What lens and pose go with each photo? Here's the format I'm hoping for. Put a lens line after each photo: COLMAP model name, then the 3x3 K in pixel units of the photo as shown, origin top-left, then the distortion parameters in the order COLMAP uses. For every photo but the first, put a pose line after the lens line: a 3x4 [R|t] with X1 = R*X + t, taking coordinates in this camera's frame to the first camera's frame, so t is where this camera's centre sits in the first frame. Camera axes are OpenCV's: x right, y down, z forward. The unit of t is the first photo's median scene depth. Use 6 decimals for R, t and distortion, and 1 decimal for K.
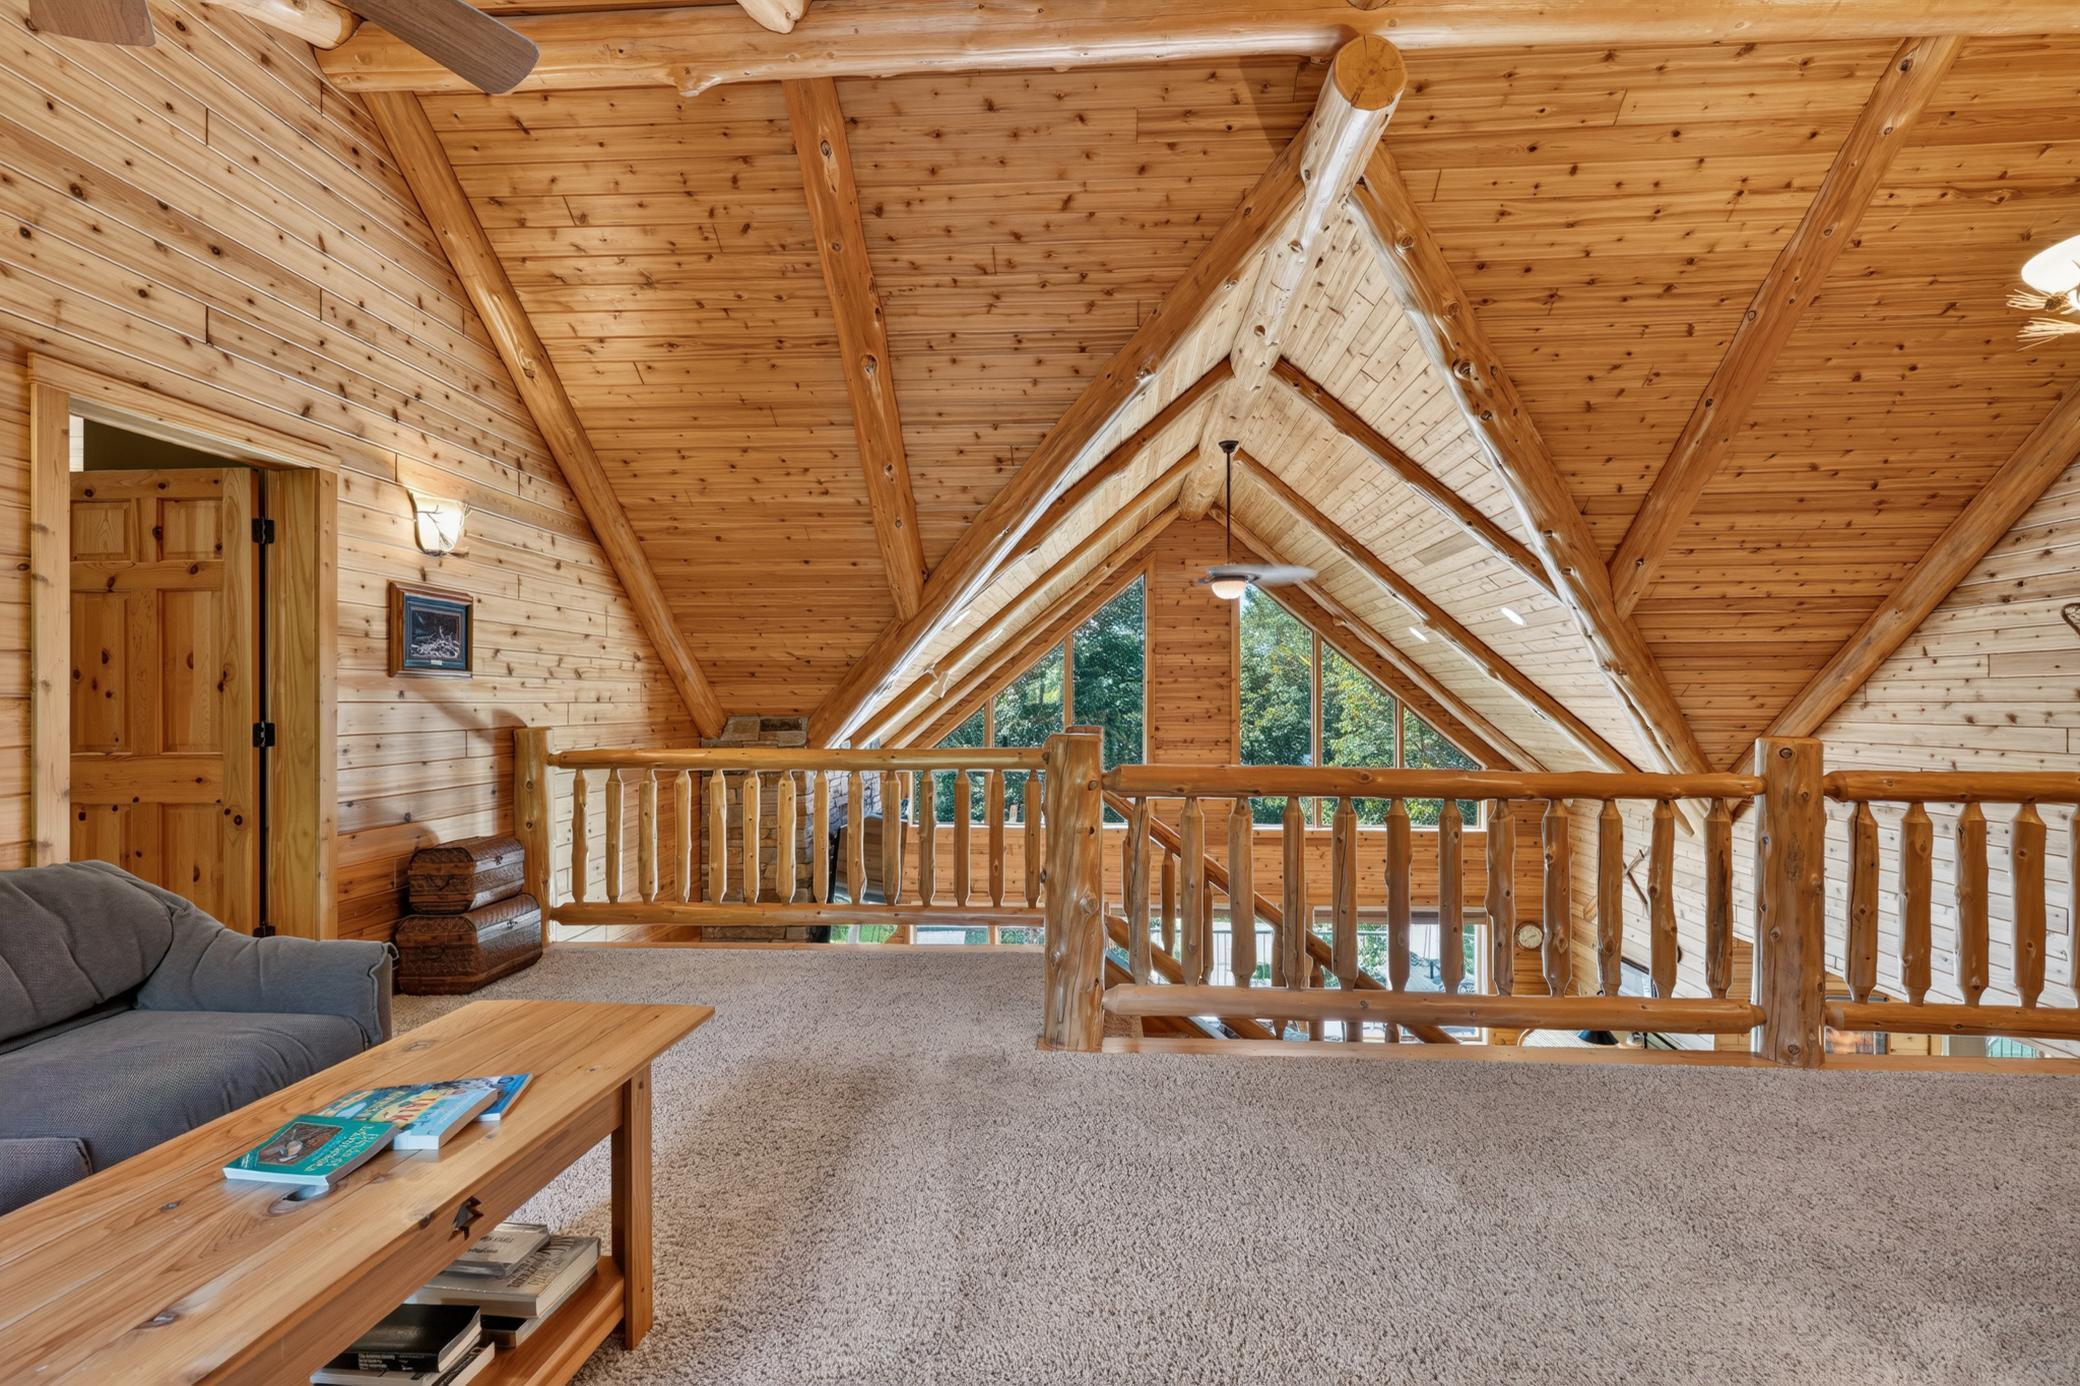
lens RADIAL K [[940.7, 0, 1048.4], [0, 940.7, 704.6], [0, 0, 1]] dist [0.010113, 0.000177]
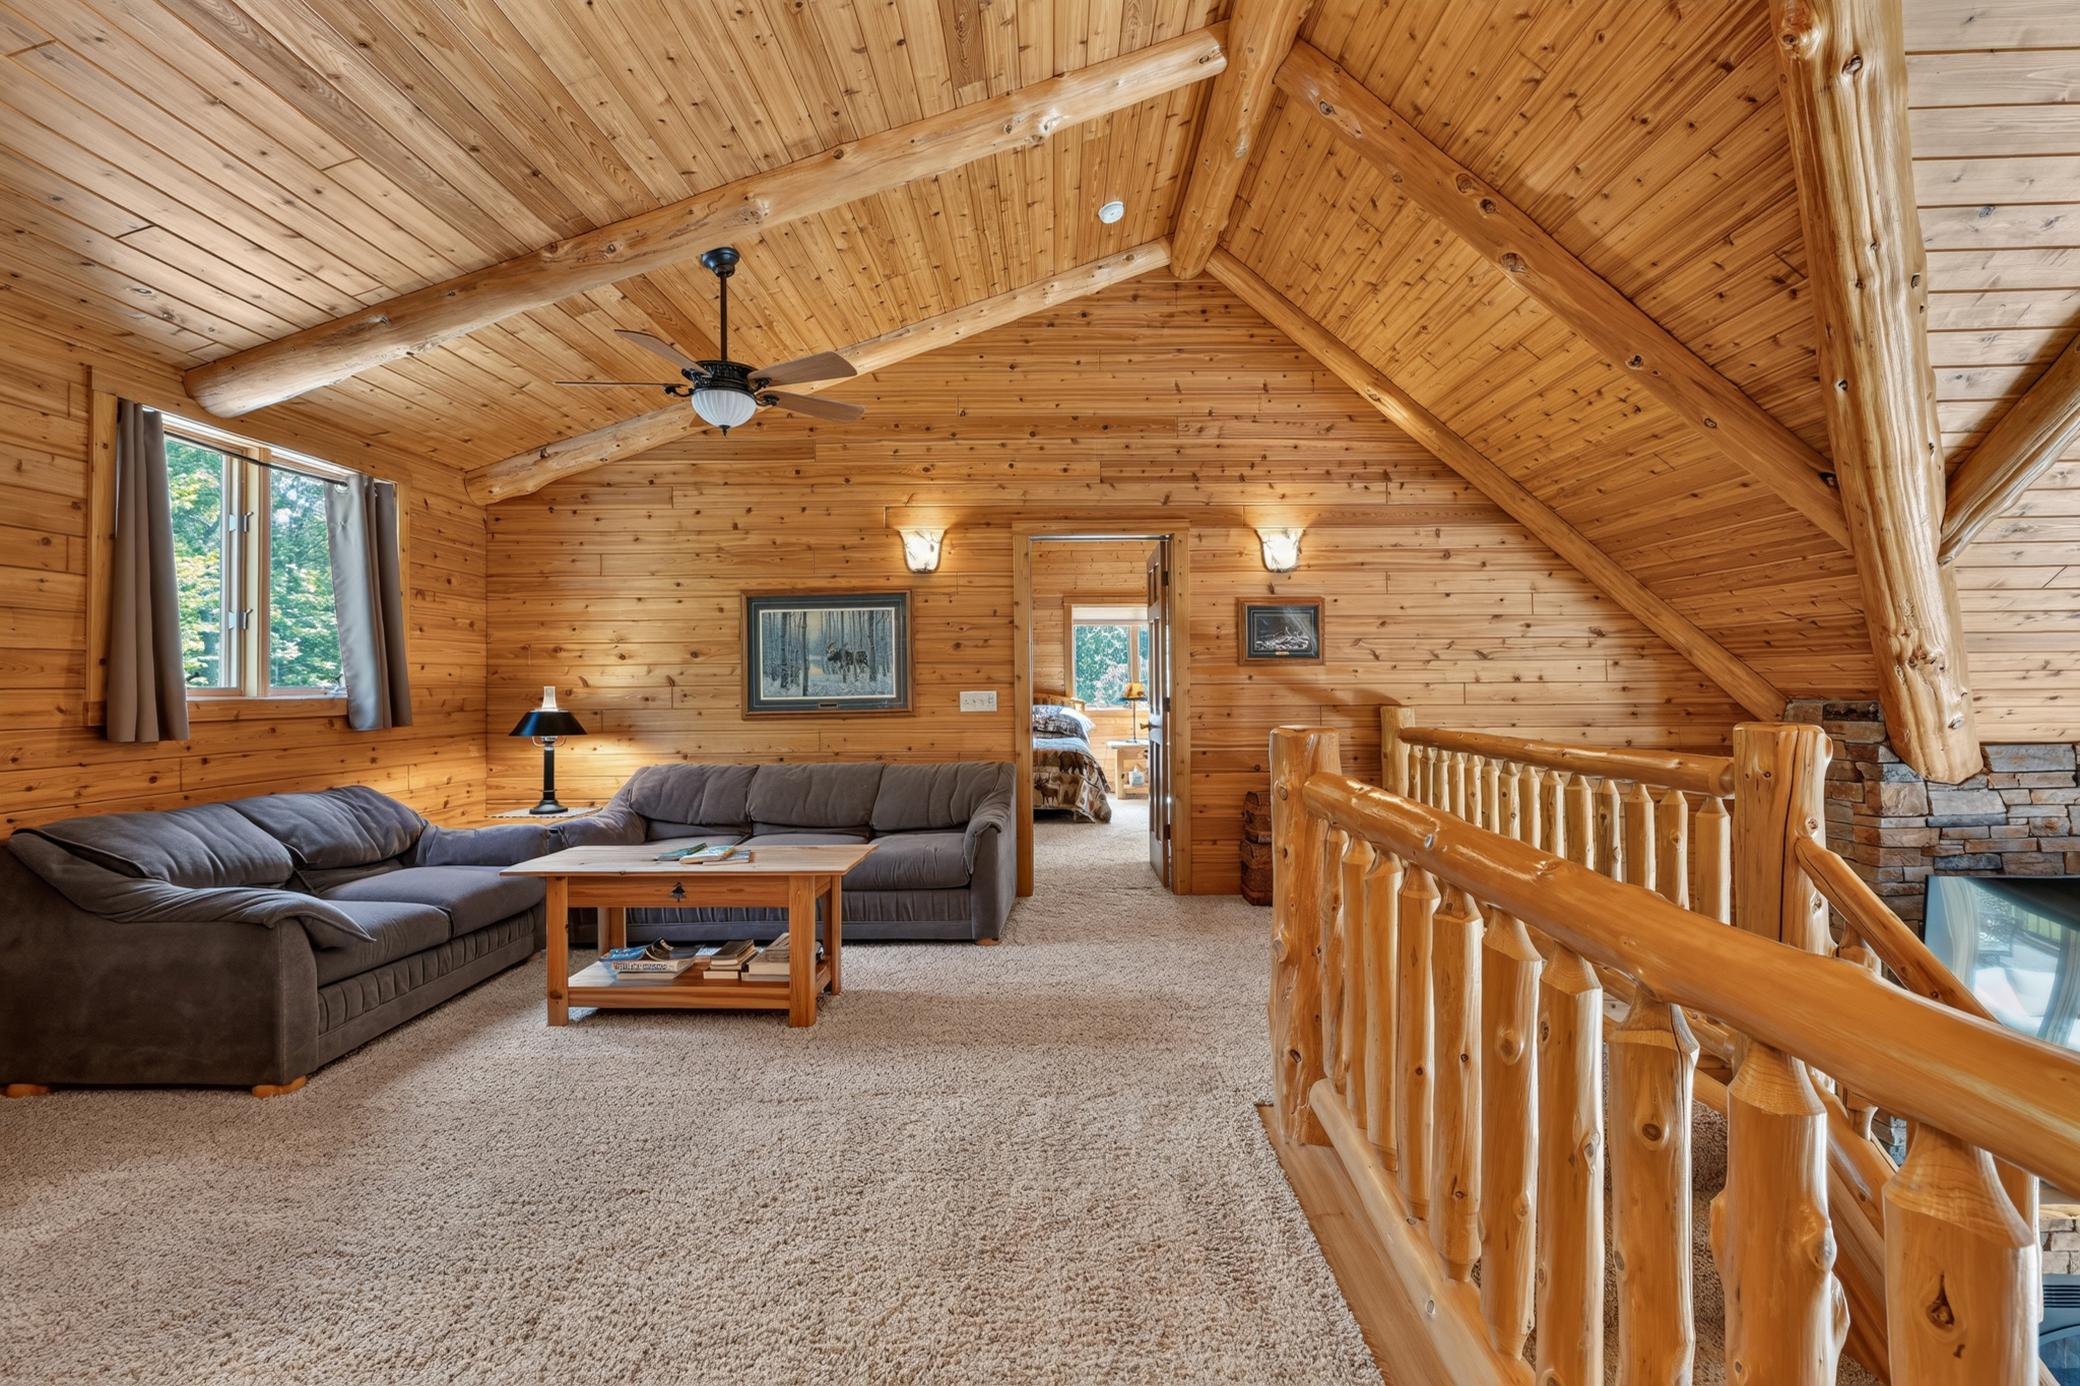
lens RADIAL K [[940.7, 0, 1038.1], [0, 940.7, 683.1], [0, 0, 1]] dist [0.010113, 0.000177]
pose [[0.043801, -0.000759, -0.999040, 0.633119], [0.002427, 0.999997, -0.000654, -0.002943], [0.999037, -0.002396, 0.043803, 0.589291]]
